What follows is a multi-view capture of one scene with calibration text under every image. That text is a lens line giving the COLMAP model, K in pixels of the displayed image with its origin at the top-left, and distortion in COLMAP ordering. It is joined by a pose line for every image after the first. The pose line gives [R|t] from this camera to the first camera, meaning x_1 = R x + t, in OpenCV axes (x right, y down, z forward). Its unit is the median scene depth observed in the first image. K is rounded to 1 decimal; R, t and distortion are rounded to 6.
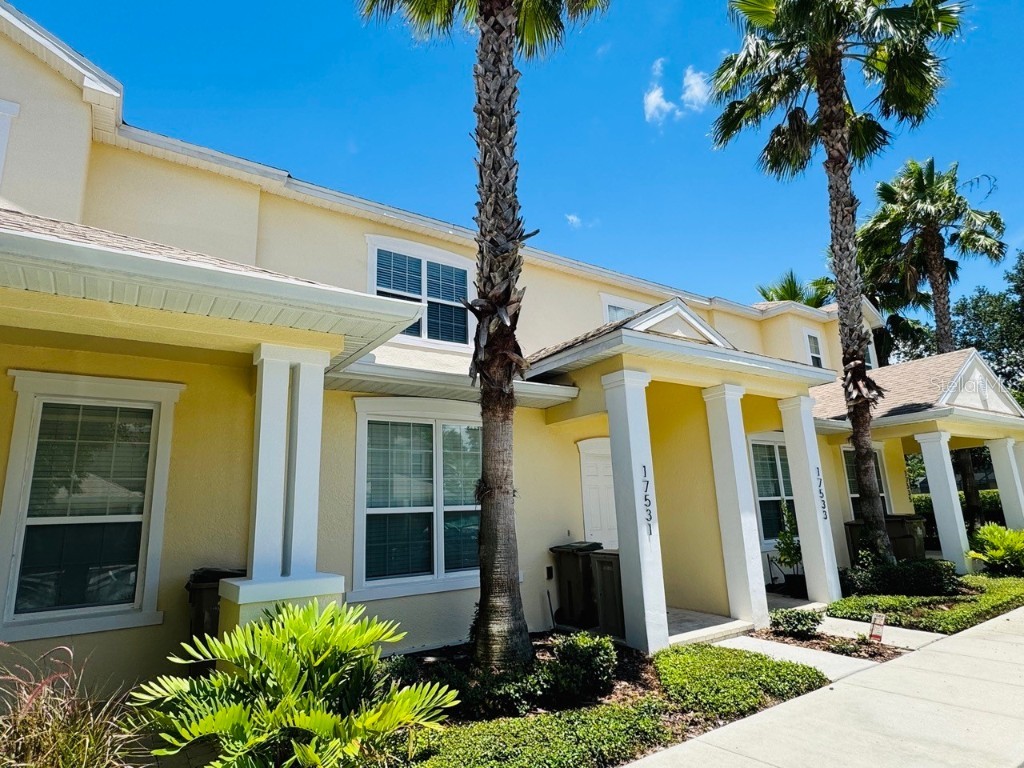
lens RADIAL K [[575.6, 0, 510.5], [0, 575.6, 387.4], [0, 0, 1]] dist [-0.006055, -0.000296]
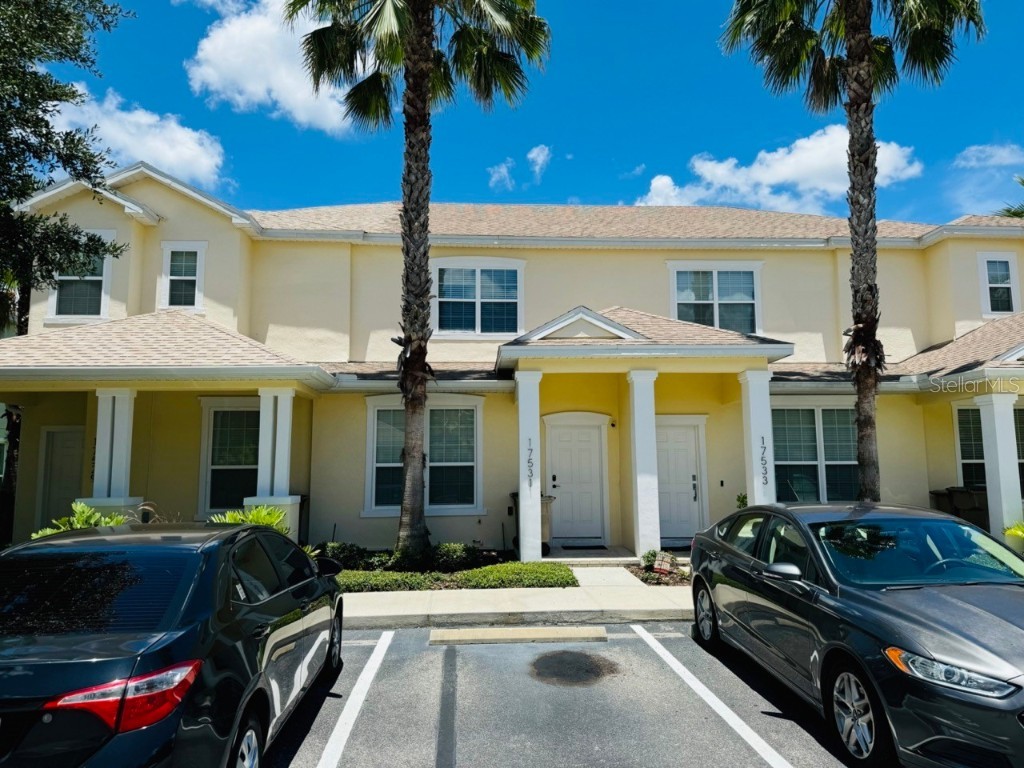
lens RADIAL K [[710.8, 0, 513.6], [0, 710.8, 383.7], [0, 0, 1]] dist [0.054571, -0.000578]
pose [[0.862616, -0.030556, -0.504936, 0.952769], [0.084323, 0.992894, 0.083969, -0.131149], [0.498783, -0.115011, 0.859063, -0.446478]]
